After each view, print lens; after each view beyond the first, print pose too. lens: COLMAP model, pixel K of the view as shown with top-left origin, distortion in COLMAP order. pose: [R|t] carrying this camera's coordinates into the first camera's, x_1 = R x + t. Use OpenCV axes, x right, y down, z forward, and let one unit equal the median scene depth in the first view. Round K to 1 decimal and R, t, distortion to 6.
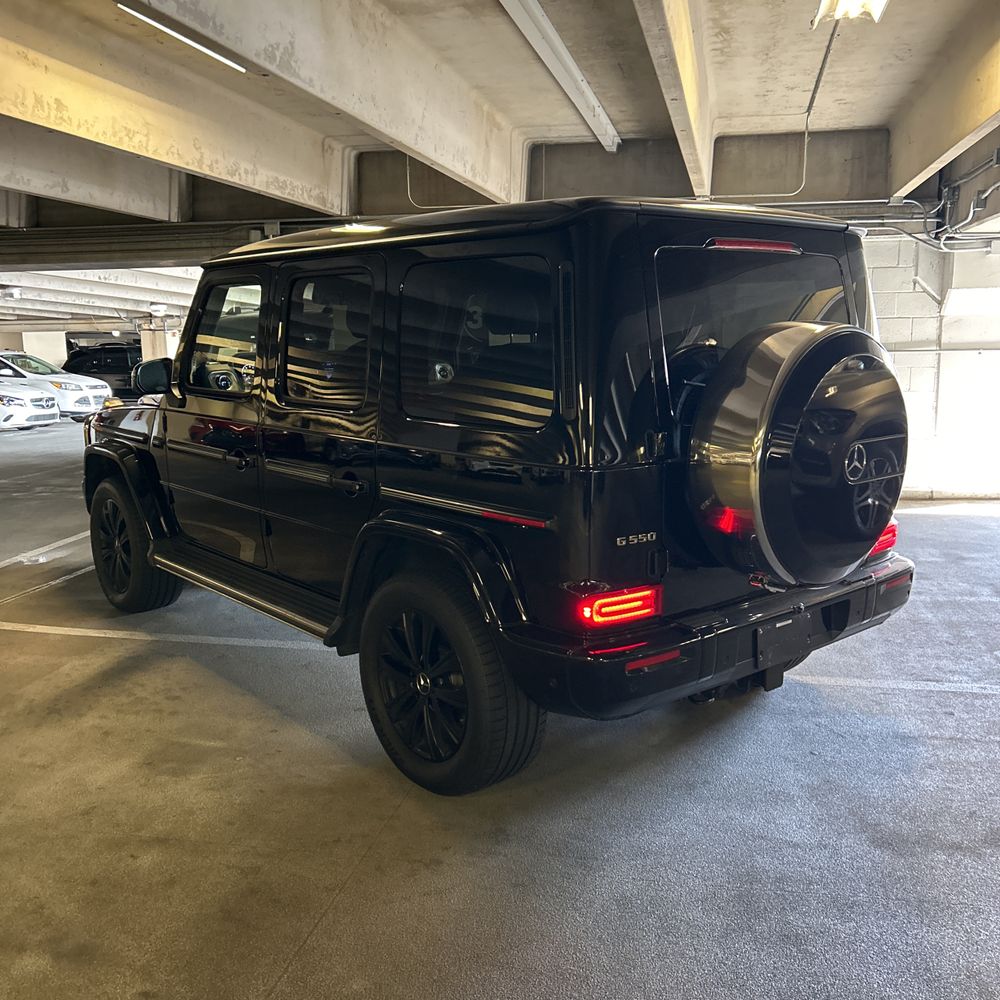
lens RADIAL K [[1015.1, 0, 481.5], [0, 1015.1, 503.5], [0, 0, 1]] dist [0.016802, 0.006621]
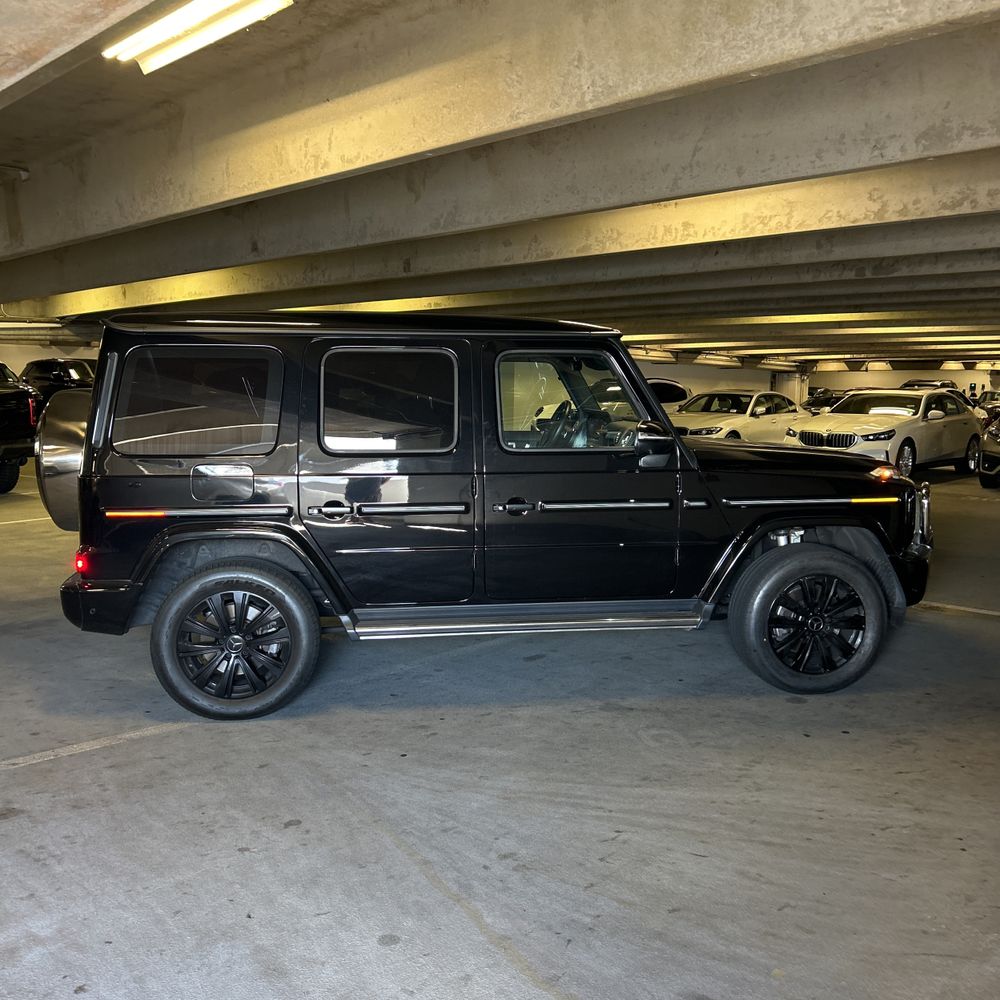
lens RADIAL K [[990.2, 0, 502.8], [0, 990.2, 500.1], [0, 0, 1]] dist [0.110703, -0.231769]
pose [[-0.526632, 0.112343, -0.842637, 0.829479], [-0.142519, 0.965532, 0.217800, -0.275188], [0.838061, 0.234792, -0.492469, 1.447487]]
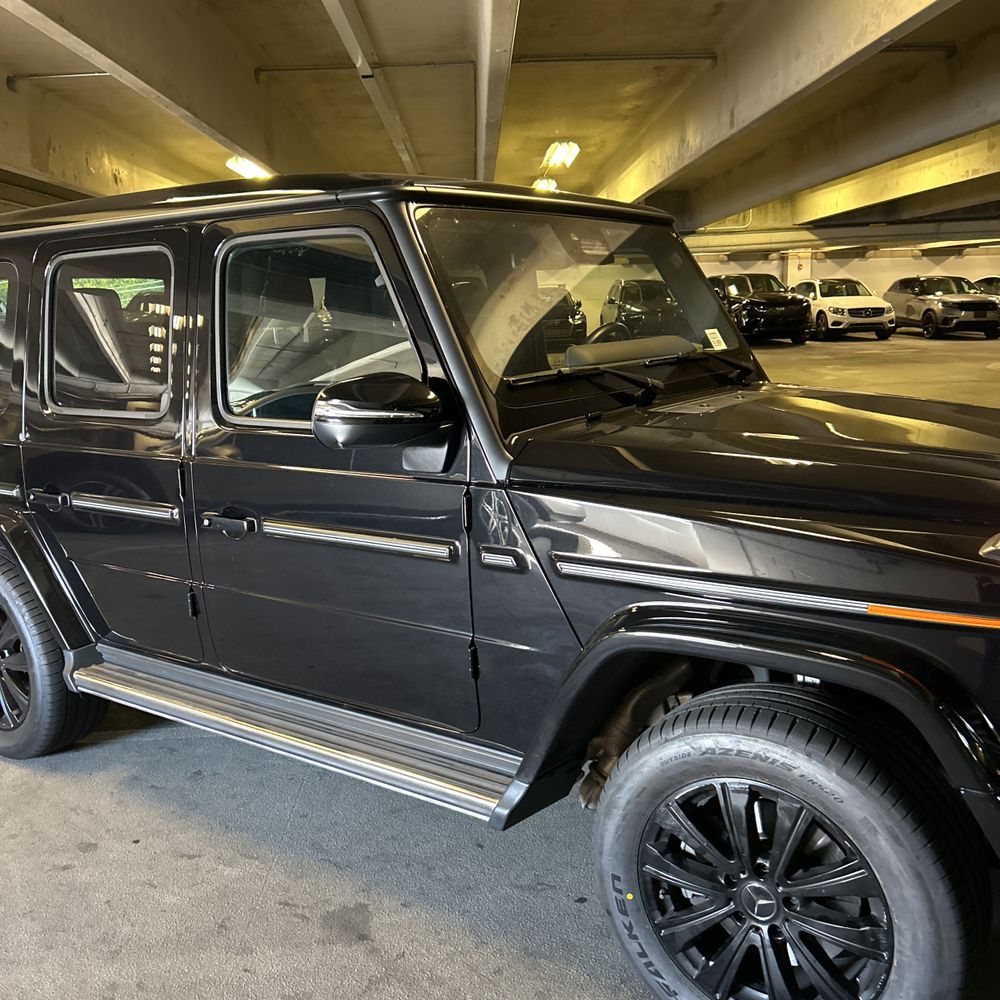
lens RADIAL K [[1006.1, 0, 502.5], [0, 1006.1, 504.0], [0, 0, 1]] dist [0.014440, 0.006738]
pose [[-0.962648, 0.098555, -0.252181, 0.057660], [0.002011, 0.933976, 0.357331, -0.269587], [0.270748, 0.343477, -0.899288, 1.517623]]
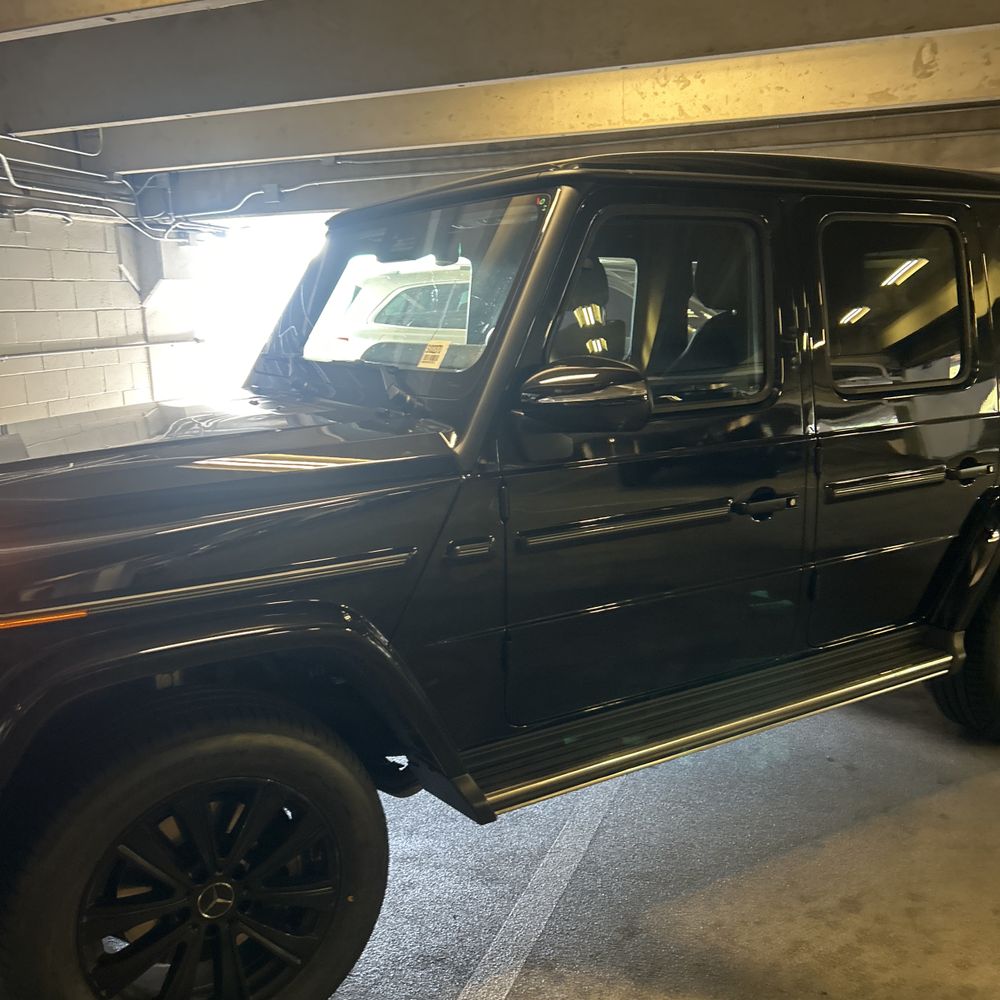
lens RADIAL K [[1022.0, 0, 488.1], [0, 1022.0, 498.3], [0, 0, 1]] dist [0.026468, -0.004790]
pose [[0.124628, -0.170928, 0.977370, -0.718936], [0.189241, 0.971062, 0.145693, -0.139207], [-0.973989, 0.166801, 0.153368, 0.879115]]
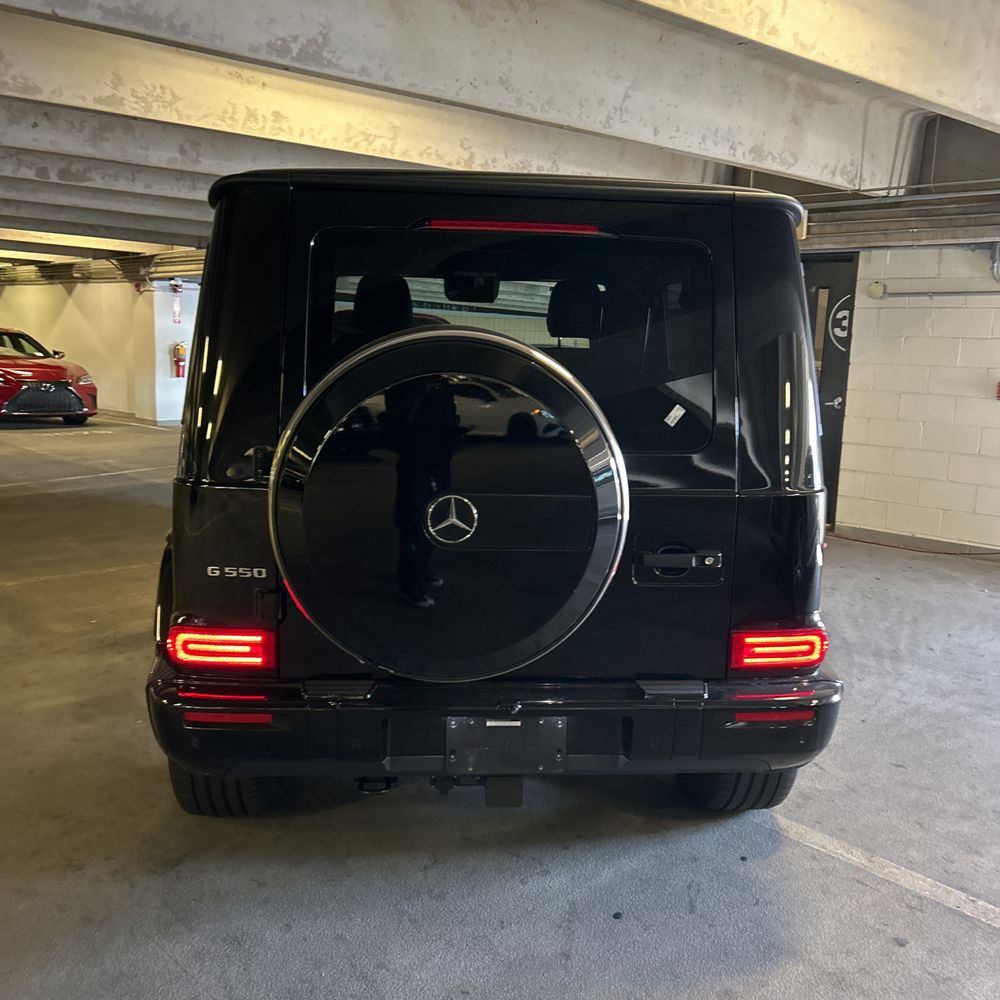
lens RADIAL K [[1006.1, 0, 502.5], [0, 1006.1, 504.0], [0, 0, 1]] dist [0.014440, 0.006738]
pose [[0.817791, 0.134643, -0.559544, 0.432347], [-0.135892, 0.989932, 0.039597, -0.046093], [0.559242, 0.043655, 0.827854, 0.230325]]
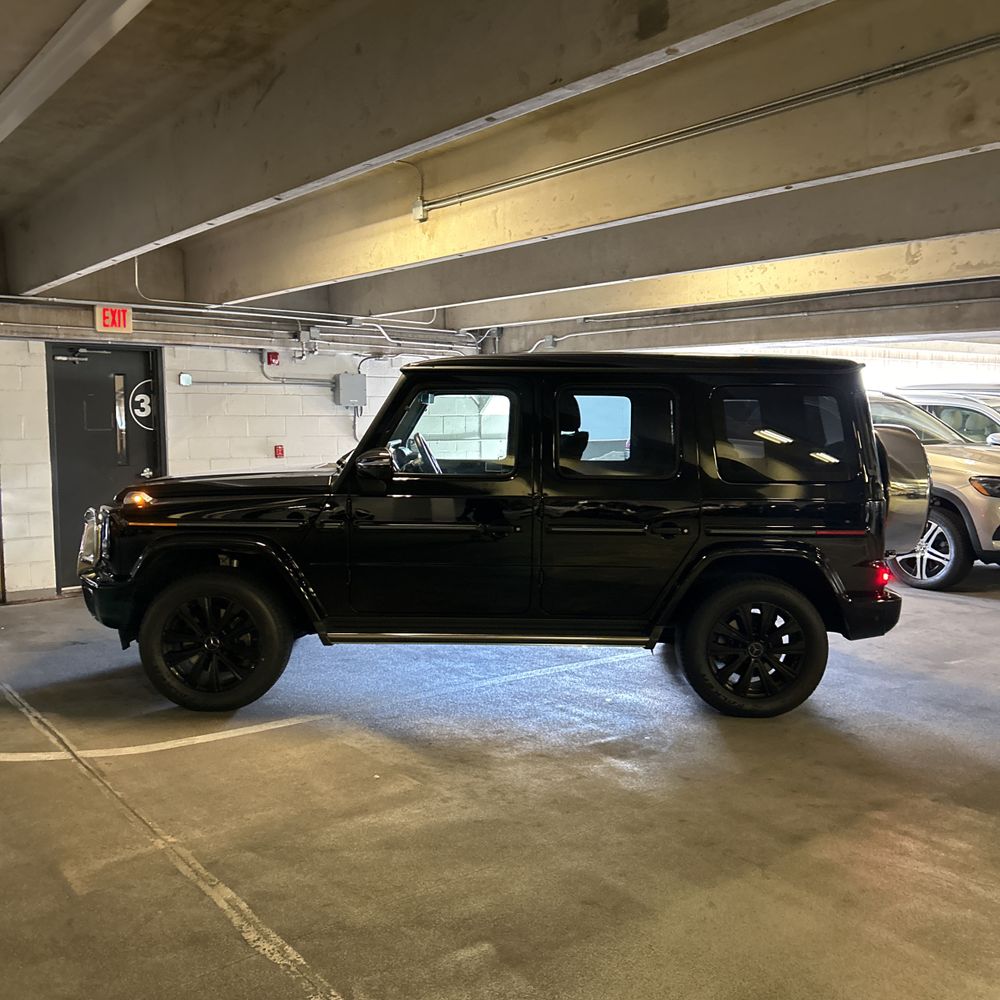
lens RADIAL K [[1022.0, 0, 488.1], [0, 1022.0, 498.3], [0, 0, 1]] dist [0.026468, -0.004790]
pose [[0.619810, -0.046133, 0.783395, -1.001804], [0.117449, 0.992480, -0.034478, -0.031166], [-0.775913, 0.113379, 0.620567, 0.199149]]
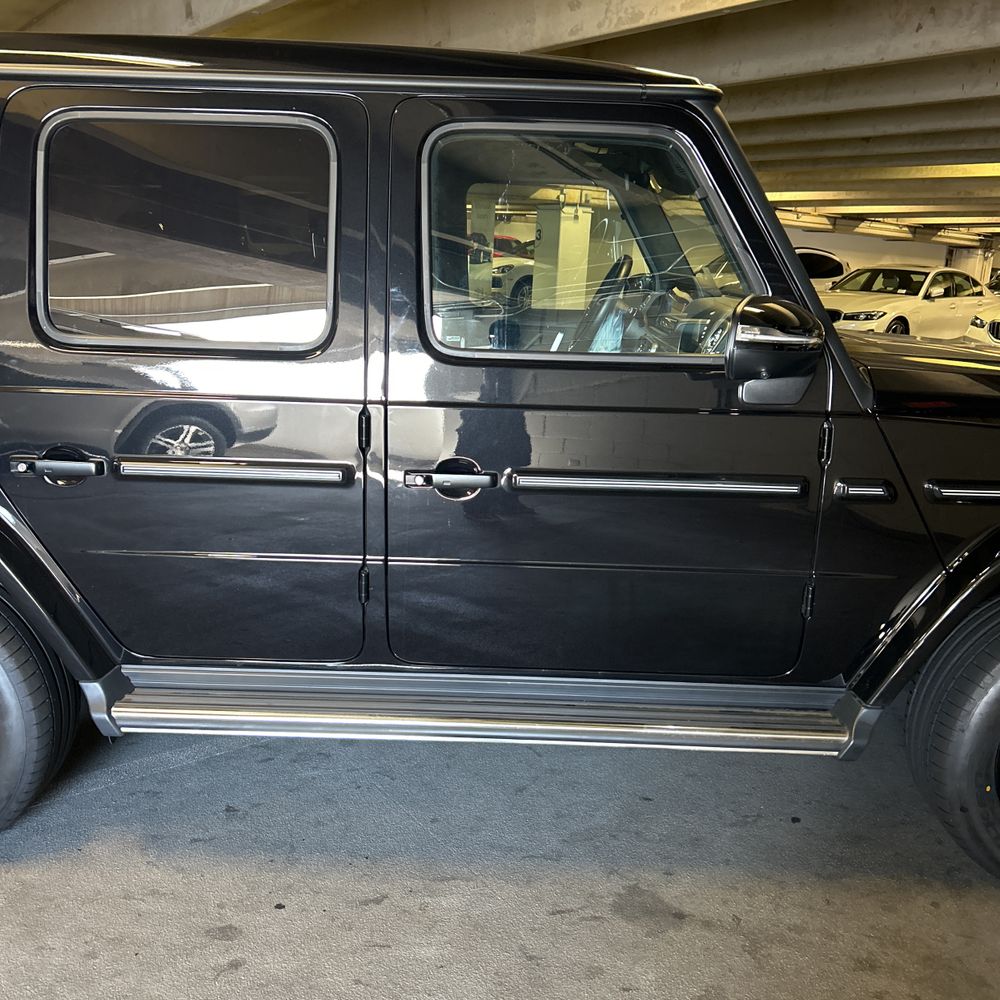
lens RADIAL K [[1004.4, 0, 487.4], [0, 1004.4, 498.1], [0, 0, 1]] dist [0.010548, -0.004191]
pose [[-0.646774, 0.177594, -0.741717, 0.365843], [-0.152672, 0.922680, 0.354052, -0.217016], [0.747245, 0.342231, -0.569651, 1.265996]]
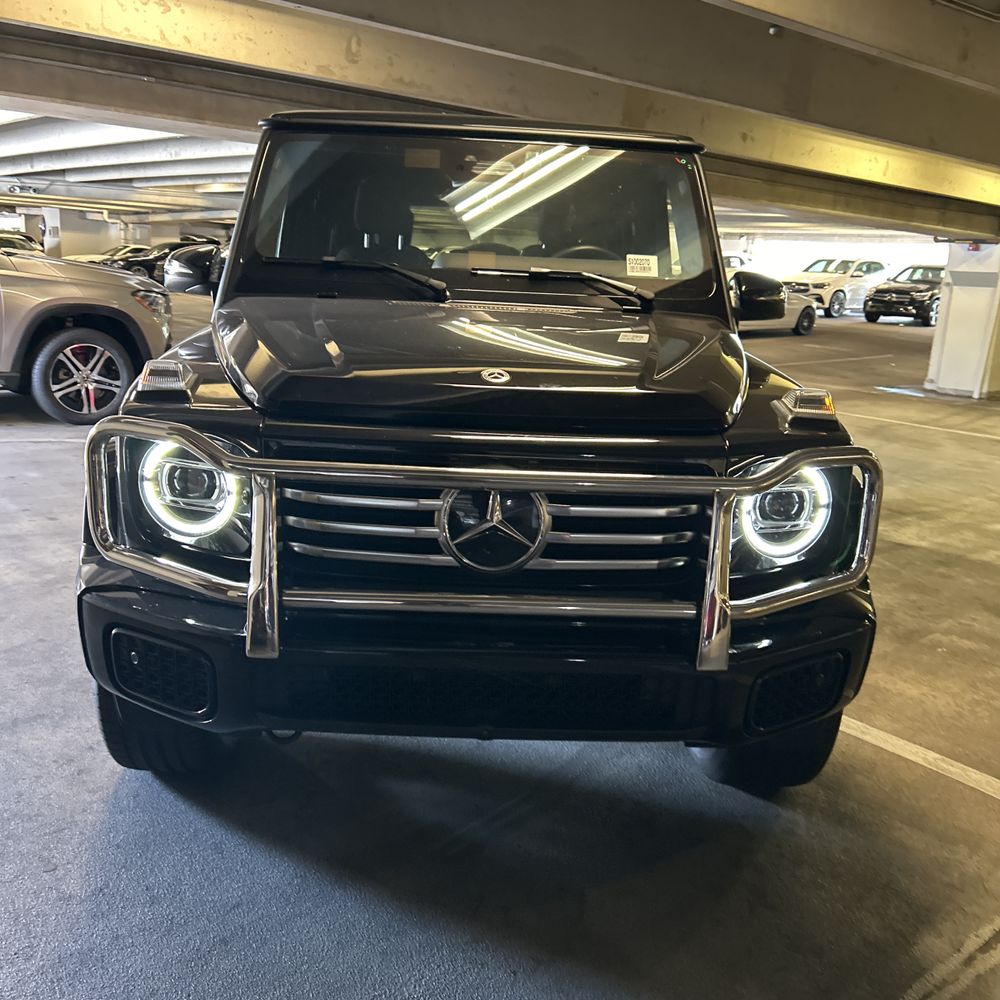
lens RADIAL K [[1006.1, 0, 502.5], [0, 1006.1, 504.0], [0, 0, 1]] dist [0.014440, 0.006738]
pose [[-0.806265, -0.158256, 0.569992, -0.550012], [0.065386, 0.933805, 0.351757, -0.228114], [-0.587929, 0.320878, -0.742547, 1.518285]]
